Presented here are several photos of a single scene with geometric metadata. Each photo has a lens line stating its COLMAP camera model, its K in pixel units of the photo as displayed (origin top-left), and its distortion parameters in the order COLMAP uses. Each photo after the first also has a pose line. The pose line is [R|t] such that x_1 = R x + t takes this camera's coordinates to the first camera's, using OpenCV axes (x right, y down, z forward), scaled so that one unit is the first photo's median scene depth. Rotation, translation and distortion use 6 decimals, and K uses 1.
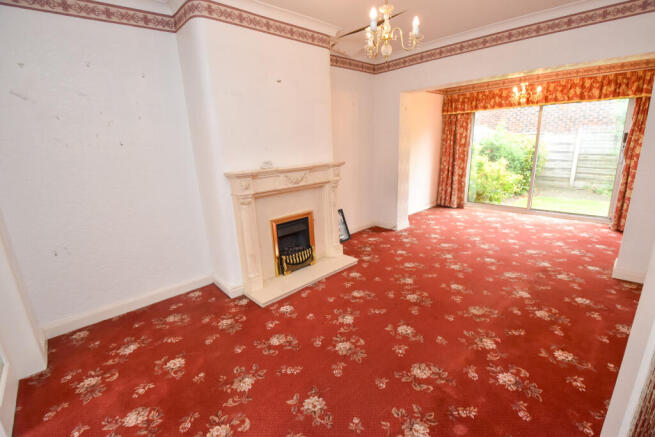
lens RADIAL K [[298.1, 0, 329.1], [0, 298.1, 216.4], [0, 0, 1]] dist [0.000826, -0.019846]
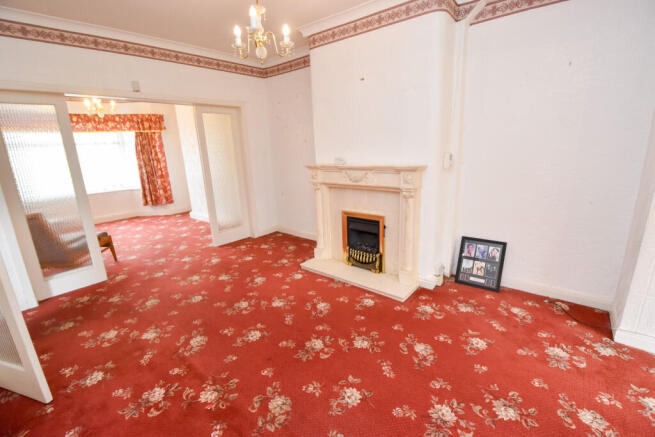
lens RADIAL K [[285.4, 0, 327.5], [0, 285.4, 218.5], [0, 0, 1]] dist [-0.024823, 0.000148]
pose [[0.113438, 0.283818, -0.952144, 0.787763], [-0.208870, 0.943727, 0.256424, -0.211145], [0.971342, 0.169786, 0.166335, 0.736305]]
